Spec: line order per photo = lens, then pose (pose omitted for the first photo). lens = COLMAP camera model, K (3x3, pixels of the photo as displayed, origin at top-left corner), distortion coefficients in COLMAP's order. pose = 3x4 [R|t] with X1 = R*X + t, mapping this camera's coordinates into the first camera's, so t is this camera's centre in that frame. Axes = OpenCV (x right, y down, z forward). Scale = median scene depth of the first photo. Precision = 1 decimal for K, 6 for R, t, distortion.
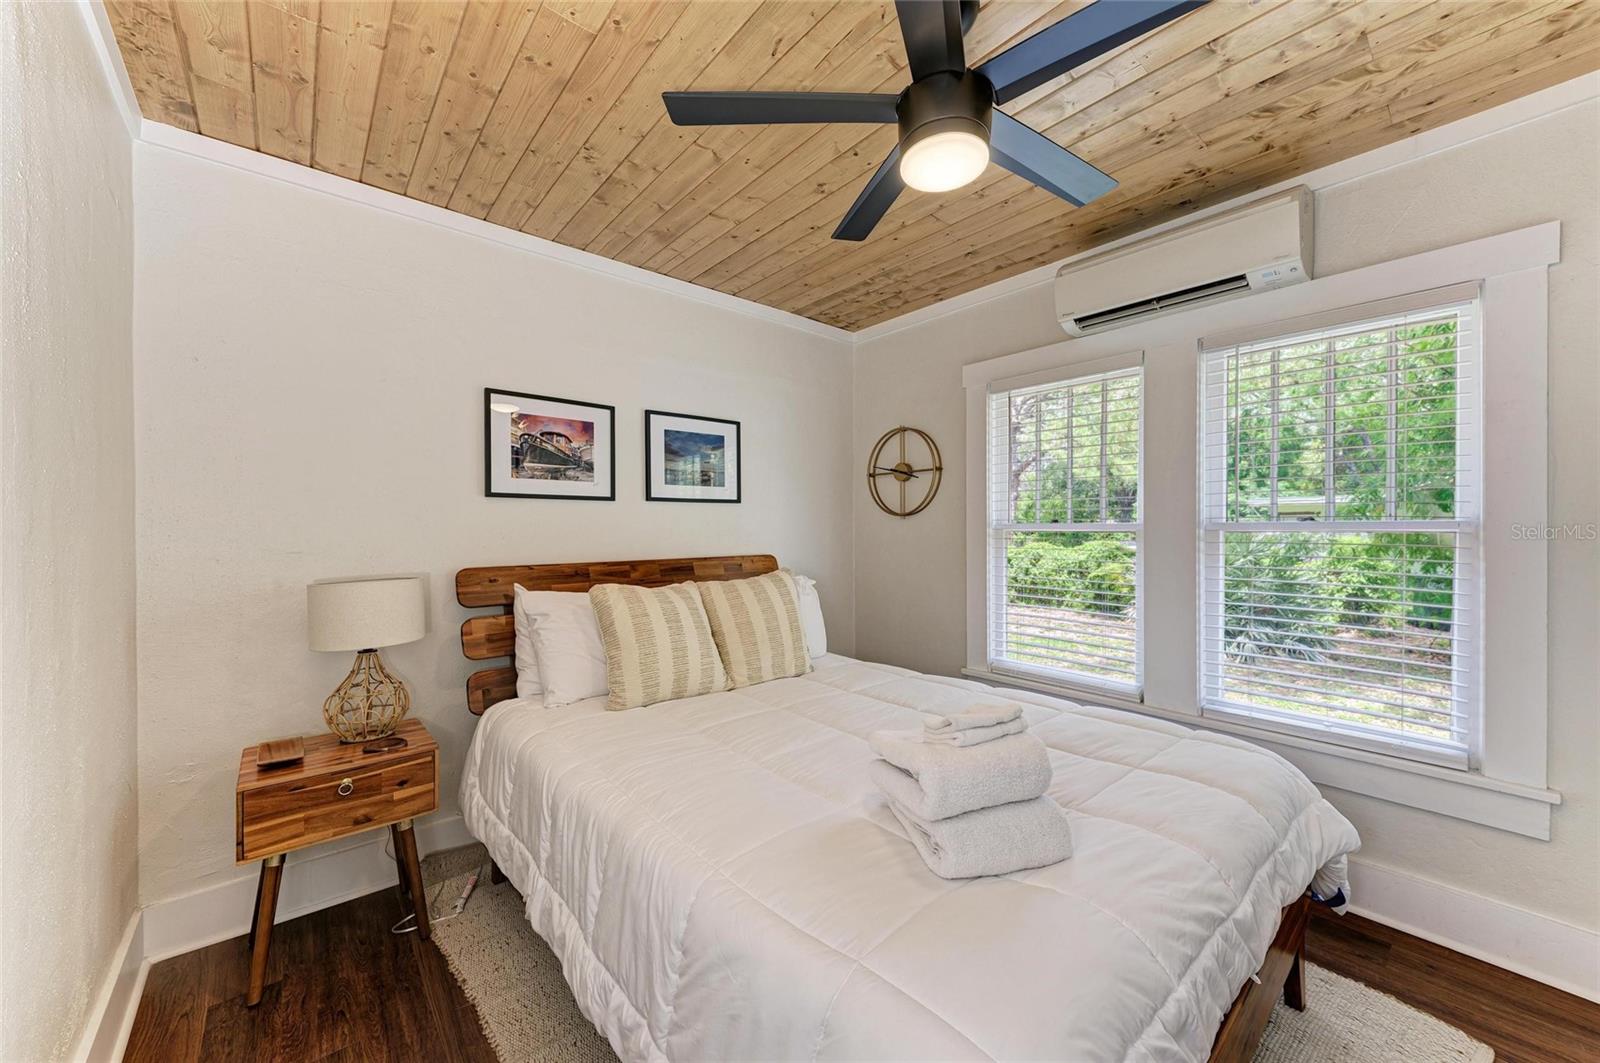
lens RADIAL K [[601.0, 0, 804.2], [0, 601.0, 532.2], [0, 0, 1]] dist [0.010565, -0.000100]
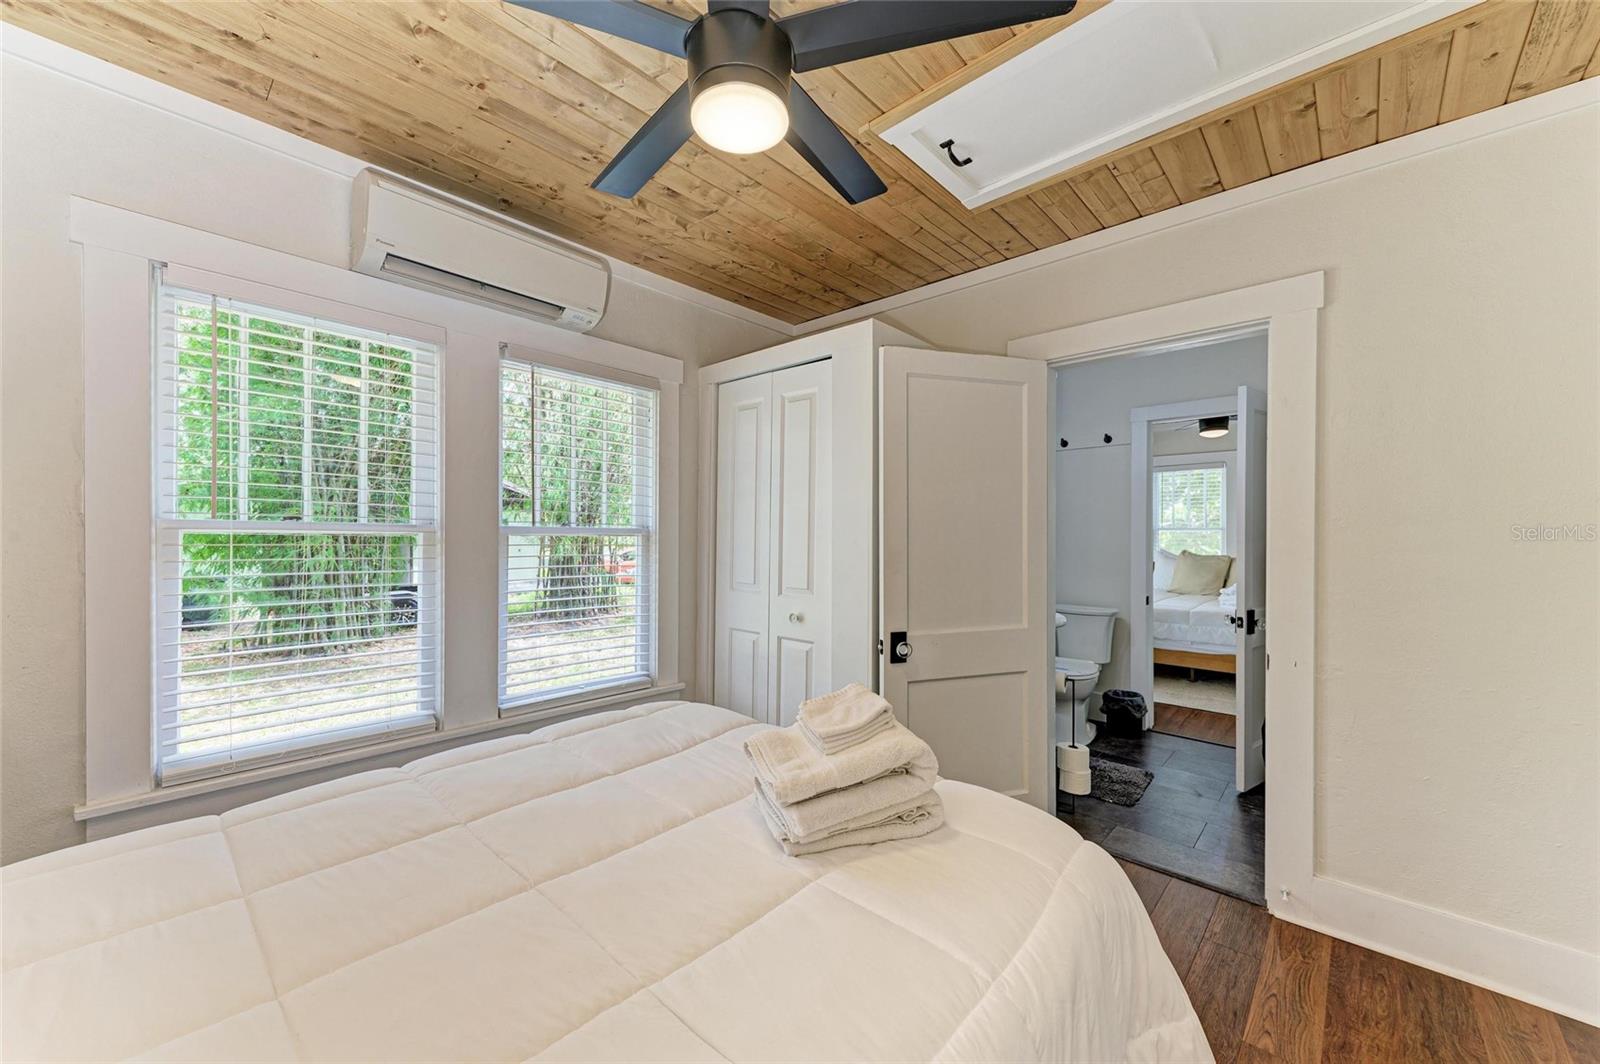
lens RADIAL K [[601.0, 0, 804.2], [0, 601.0, 532.7], [0, 0, 1]] dist [0.010565, -0.000100]
pose [[-0.110200, 0.001857, 0.993908, -0.472325], [-0.004136, 0.999989, -0.002327, -0.004078], [-0.993901, -0.004367, -0.110191, 0.722857]]
